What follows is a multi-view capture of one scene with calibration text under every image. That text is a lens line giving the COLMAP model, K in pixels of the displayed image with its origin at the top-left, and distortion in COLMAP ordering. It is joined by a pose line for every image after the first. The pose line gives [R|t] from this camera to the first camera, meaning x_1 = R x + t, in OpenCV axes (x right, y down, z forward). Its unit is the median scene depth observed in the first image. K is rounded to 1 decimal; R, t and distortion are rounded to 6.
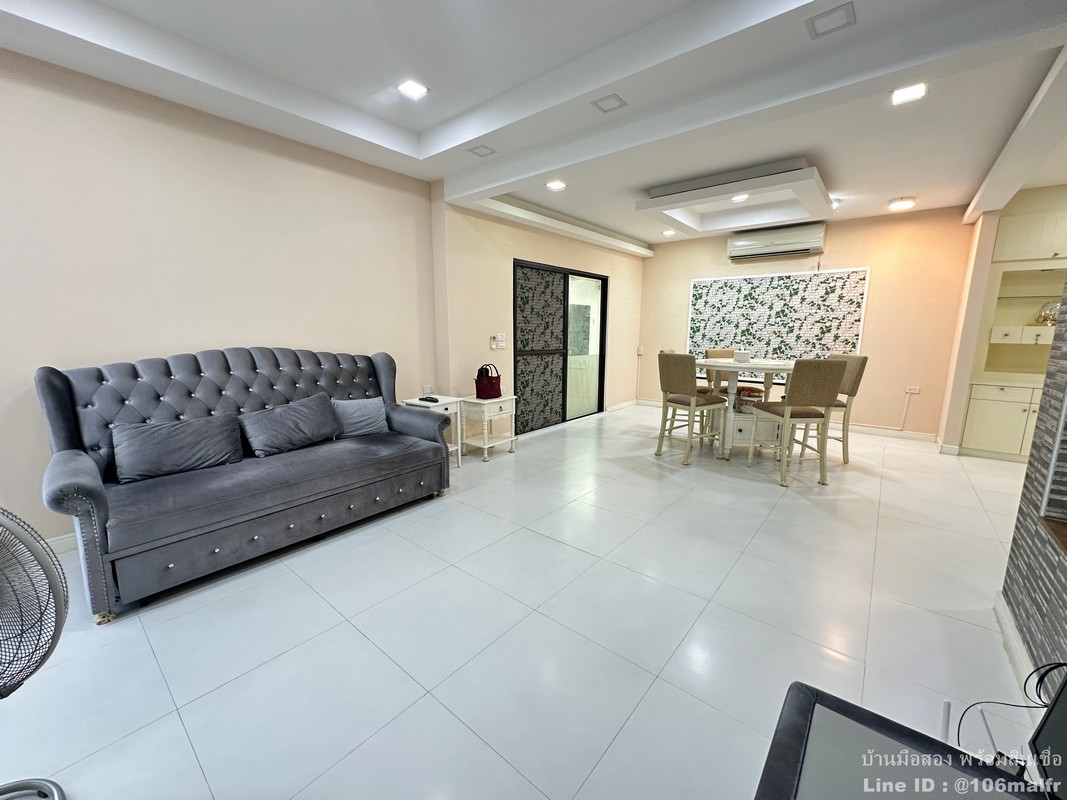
lens RADIAL K [[431.8, 0, 524.0], [0, 431.8, 400.4], [0, 0, 1]] dist [-0.006617, 0.001649]
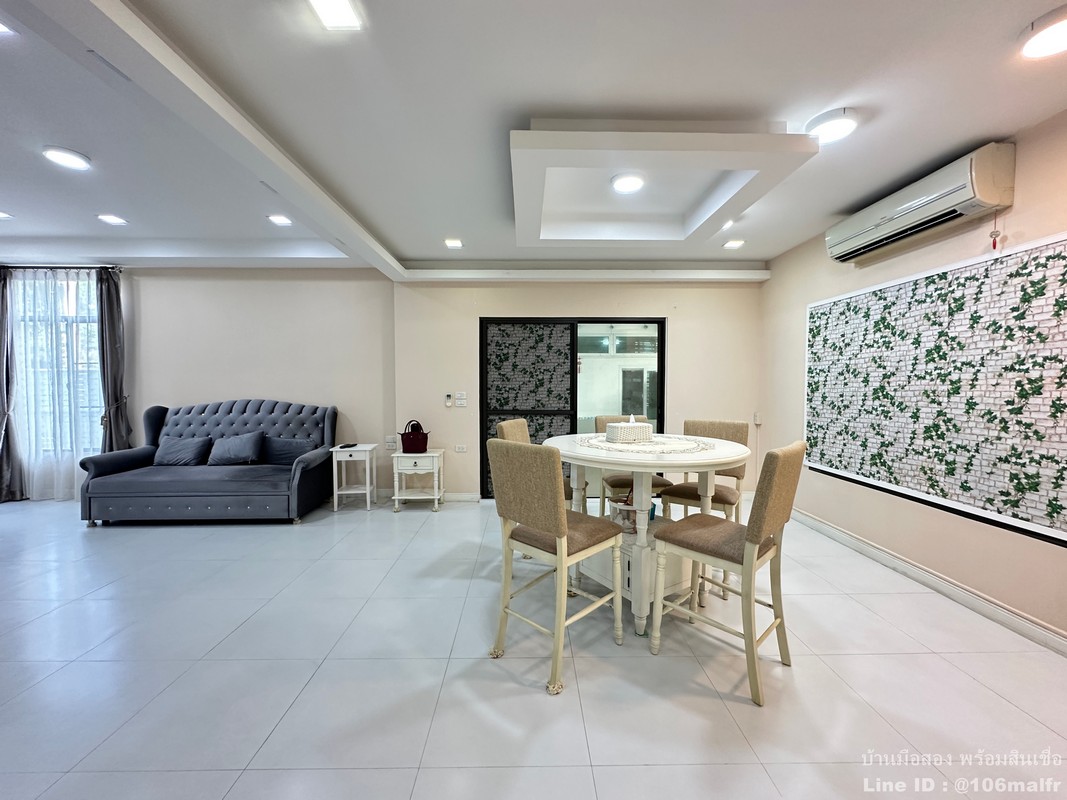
lens RADIAL K [[431.8, 0, 534.3], [0, 431.8, 400.1], [0, 0, 1]] dist [-0.006617, 0.001649]
pose [[0.656607, 0.022650, -0.753893, 0.712132], [-0.119099, 0.990122, -0.073982, -0.070077], [0.744770, 0.138365, 0.652819, 0.407407]]
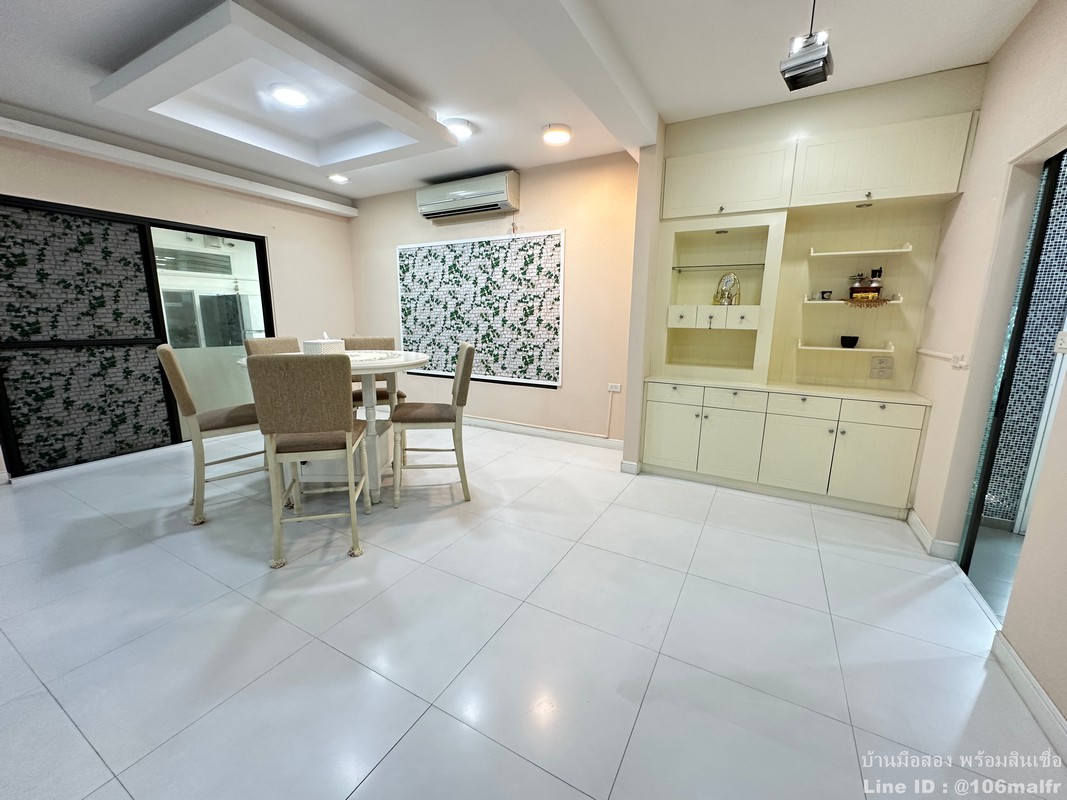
lens RADIAL K [[431.8, 0, 530.9], [0, 431.8, 399.6], [0, 0, 1]] dist [-0.006617, 0.001649]
pose [[0.981793, -0.031463, 0.187333, 0.563357], [0.026590, 0.999241, 0.028469, -0.027047], [-0.188086, -0.022969, 0.981884, 0.232545]]
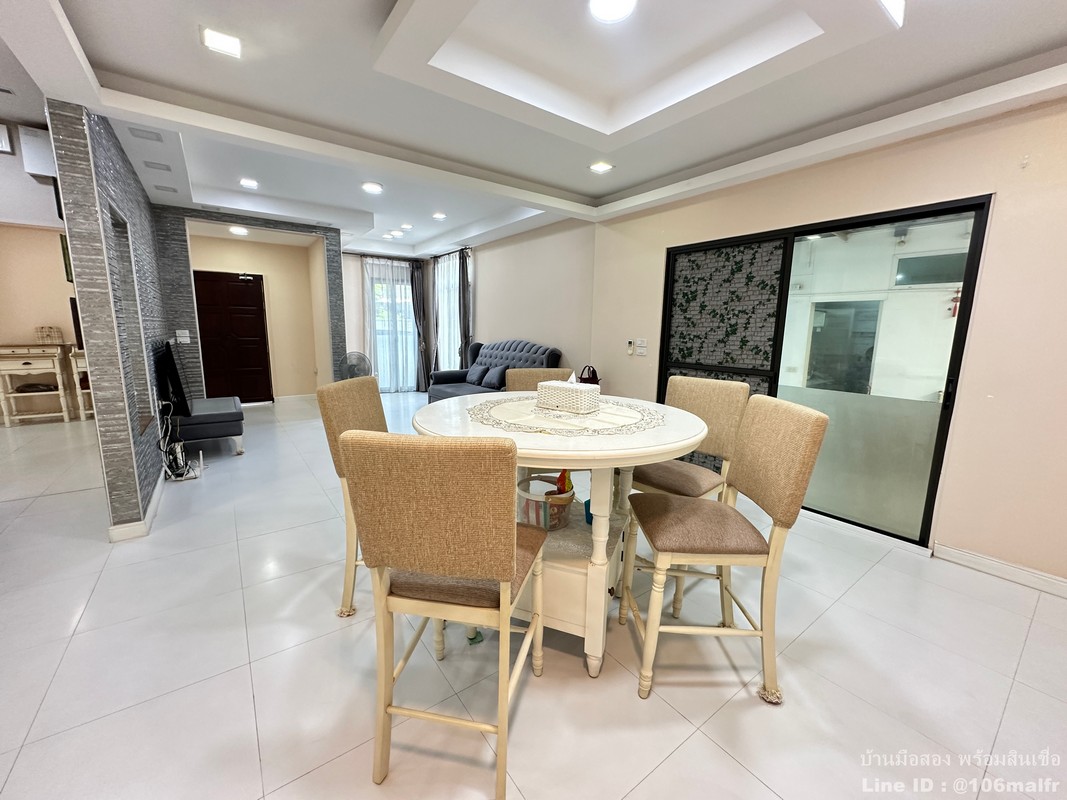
lens RADIAL K [[431.8, 0, 532.4], [0, 431.8, 397.4], [0, 0, 1]] dist [-0.006617, 0.001649]
pose [[-0.231832, 0.137999, -0.962918, 0.755299], [-0.181540, 0.966357, 0.182199, -0.137052], [0.955666, 0.217048, -0.198980, 0.854067]]
